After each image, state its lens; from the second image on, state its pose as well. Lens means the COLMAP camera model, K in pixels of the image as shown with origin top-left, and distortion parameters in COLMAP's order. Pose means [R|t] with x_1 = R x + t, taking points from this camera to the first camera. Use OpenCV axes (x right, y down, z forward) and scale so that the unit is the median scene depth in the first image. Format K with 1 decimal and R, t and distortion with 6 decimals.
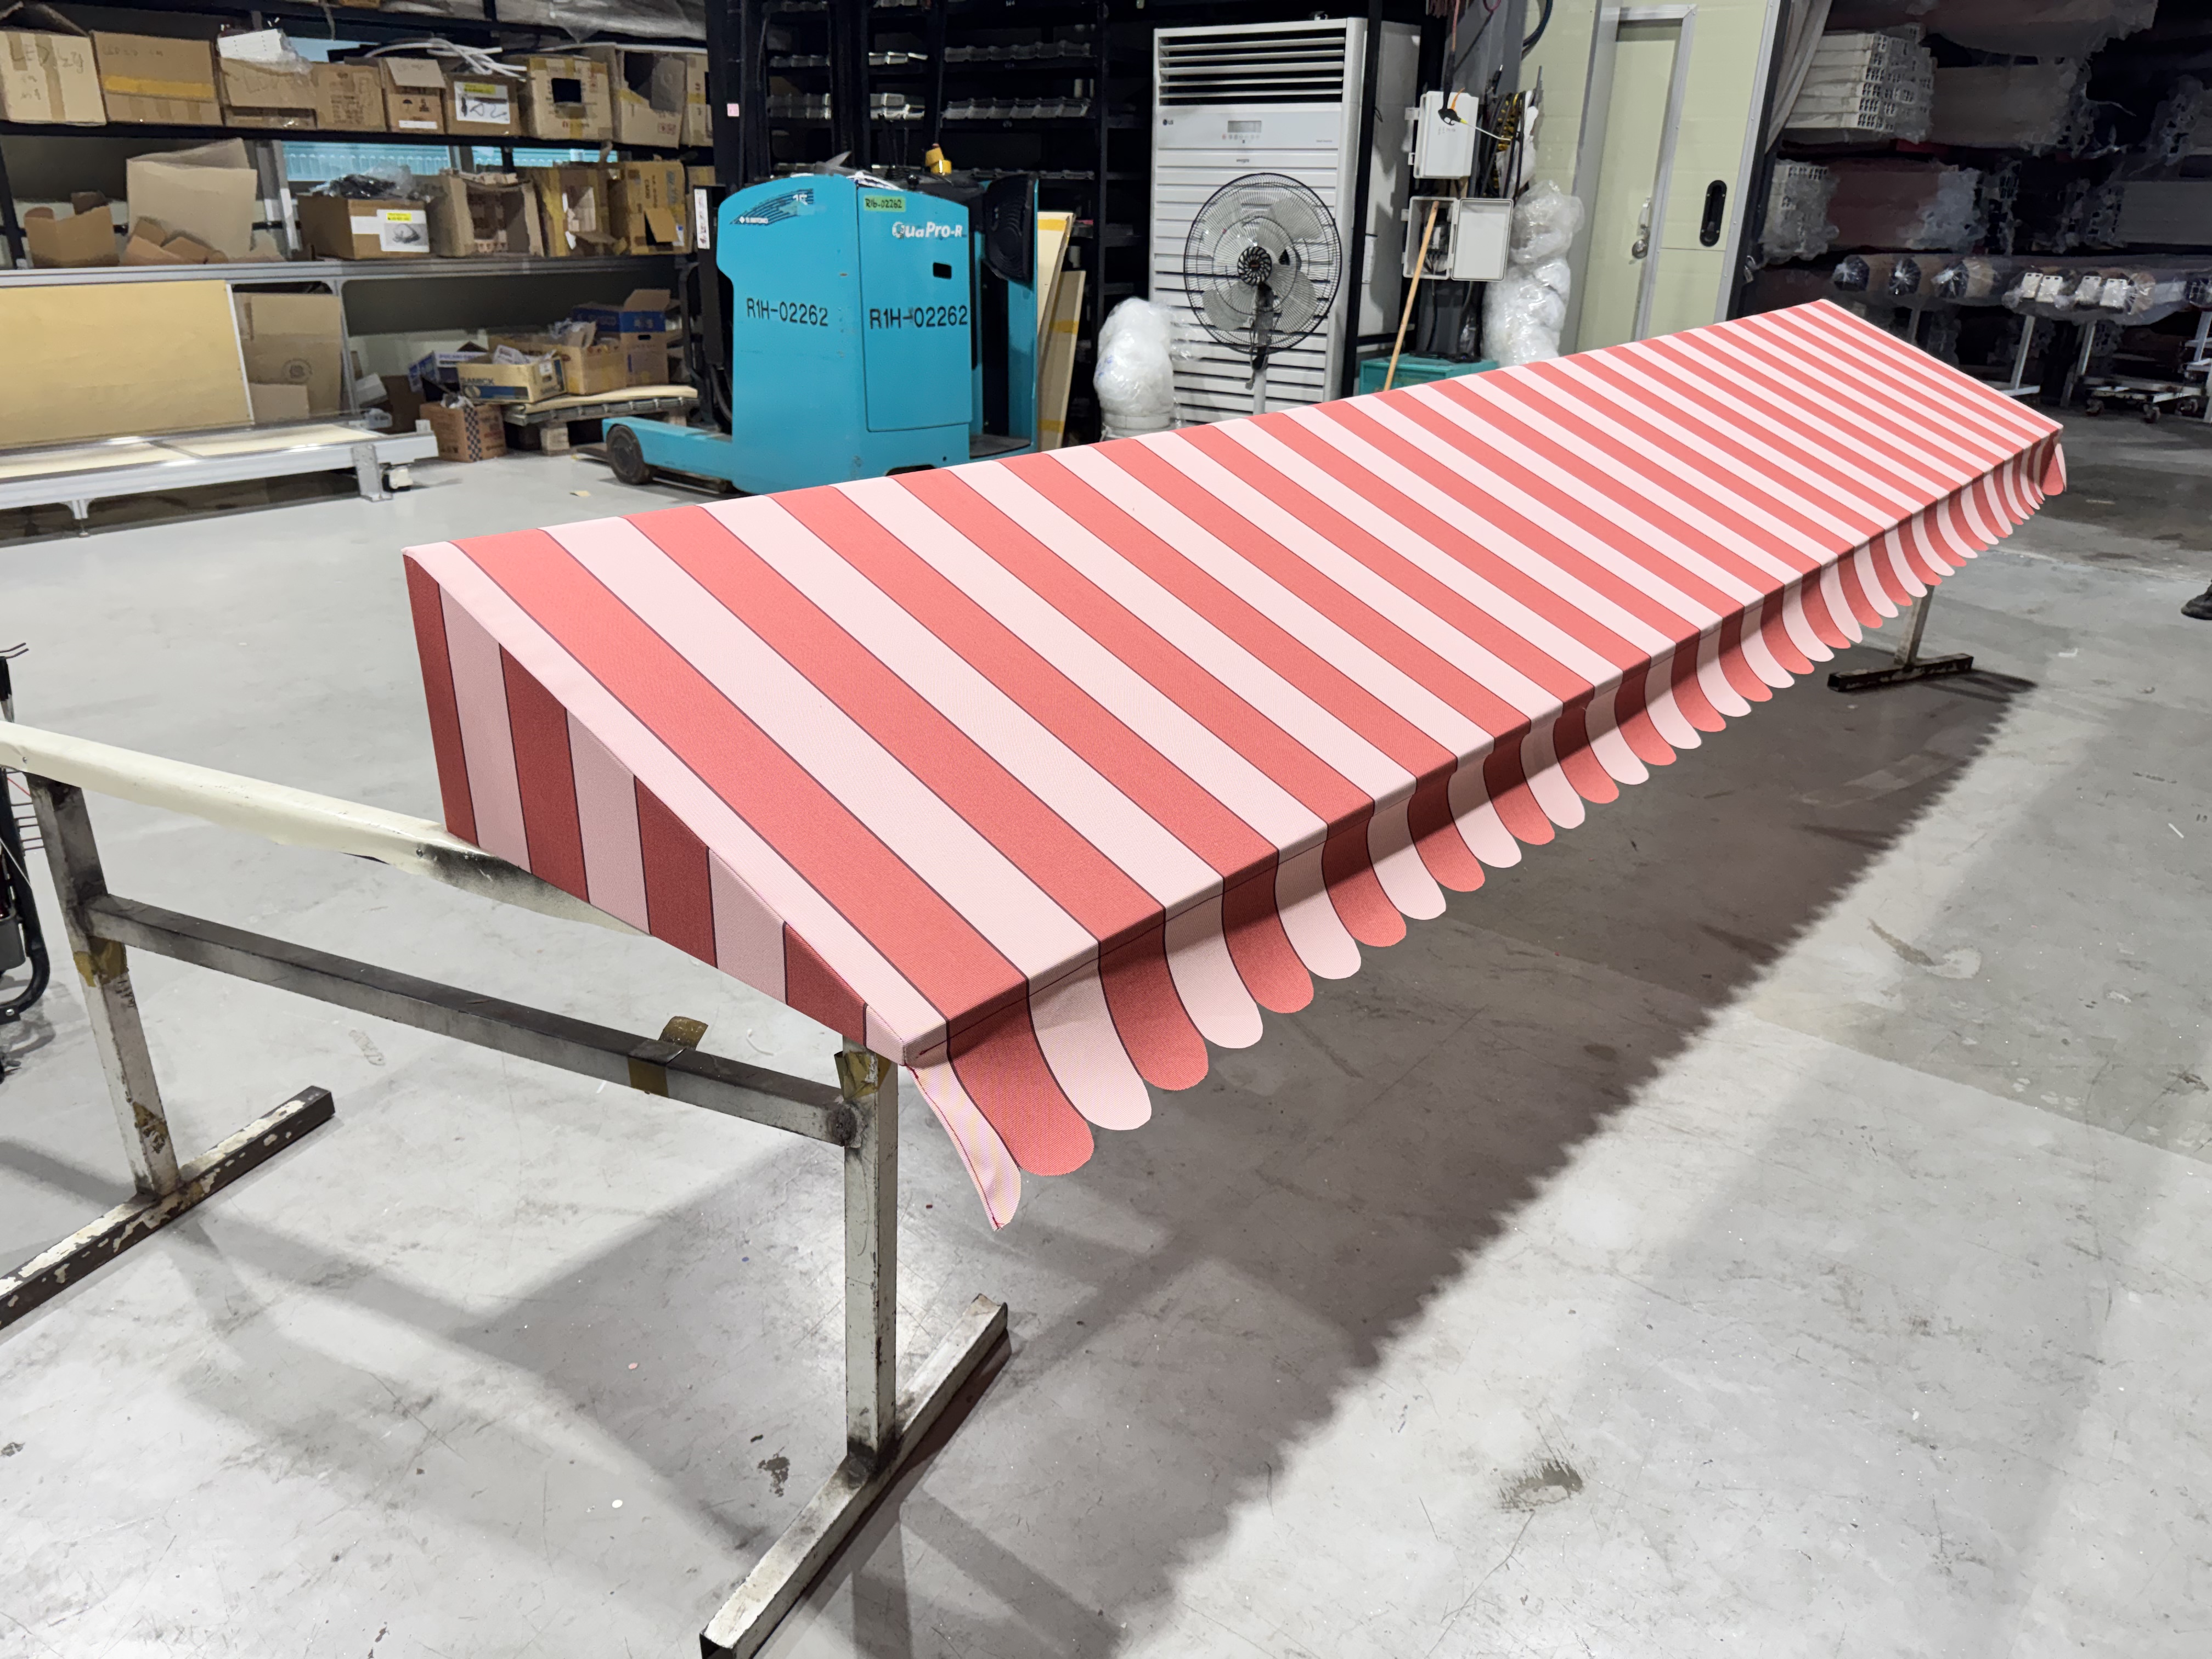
lens RADIAL K [[1571.1, 0, 1106.0], [0, 1571.1, 829.5], [0, 0, 1]] dist [-0.003288, -0.002455]
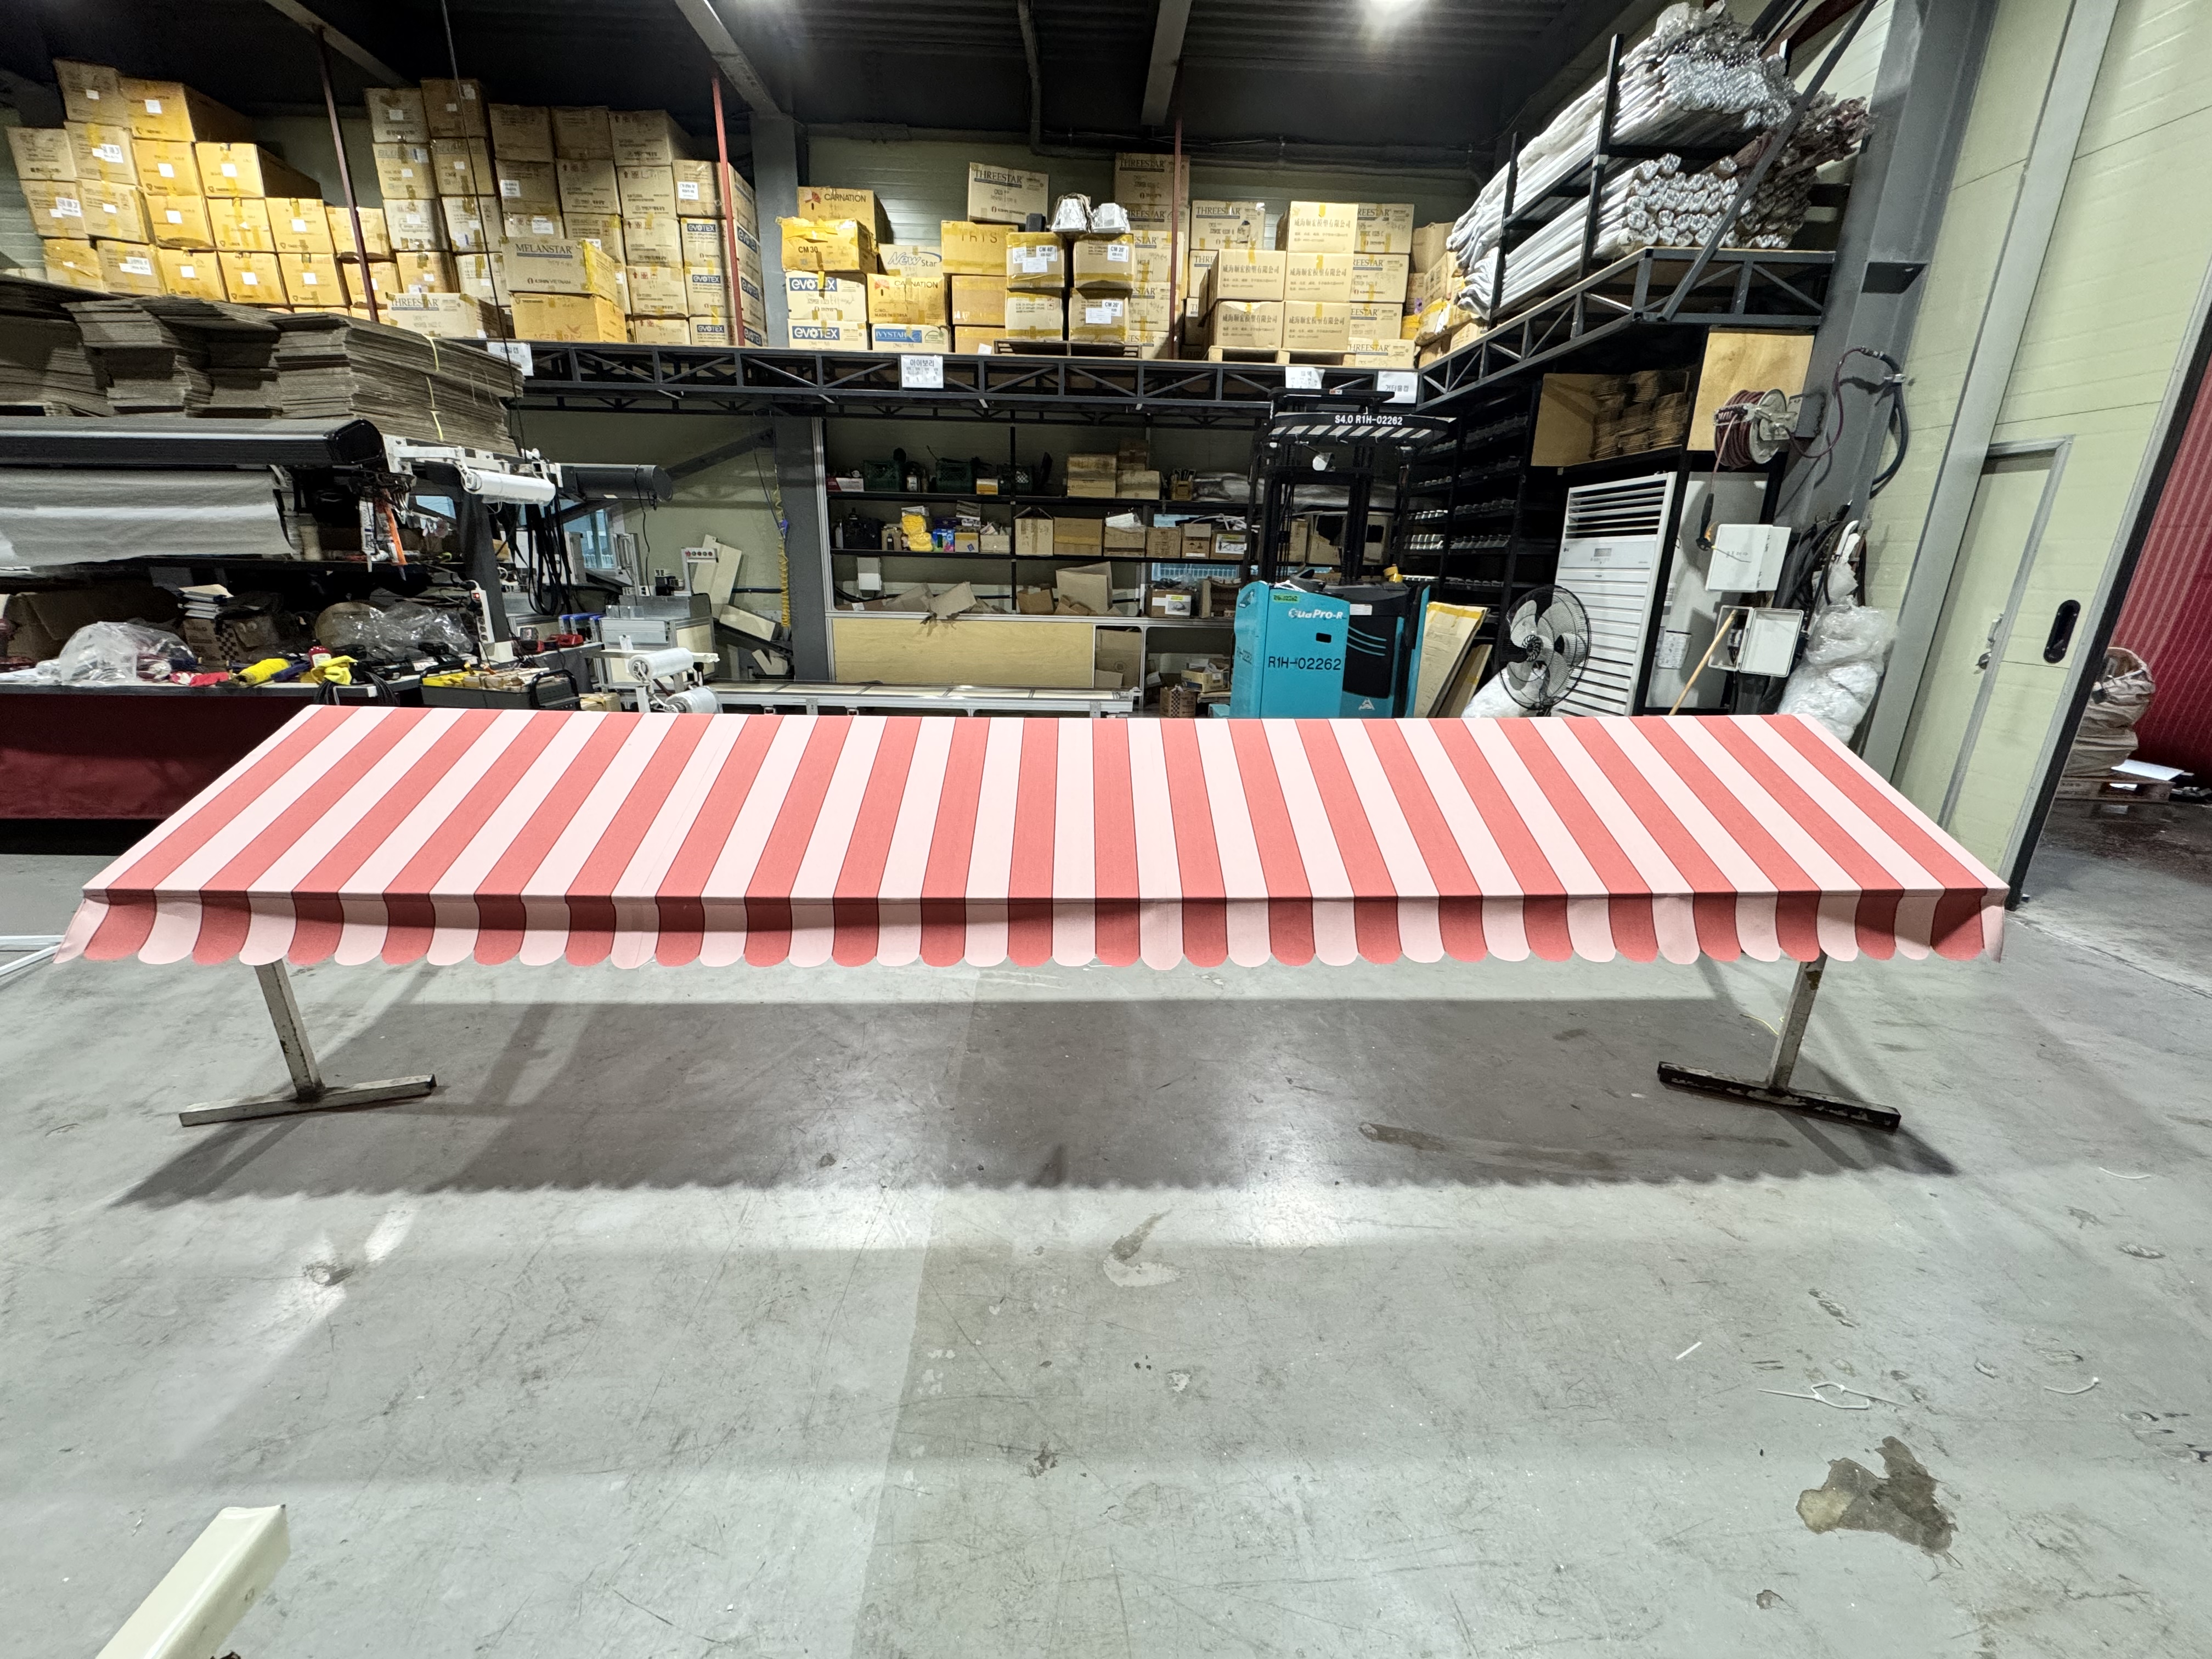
lens RADIAL K [[887.3, 0, 1099.3], [0, 887.3, 824.8], [0, 0, 1]] dist [-0.001158, -0.000380]
pose [[0.665735, 0.210517, -0.715876, 0.406594], [-0.296501, 0.955019, 0.005108, -0.095898], [0.684751, 0.208857, 0.698208, 0.211275]]
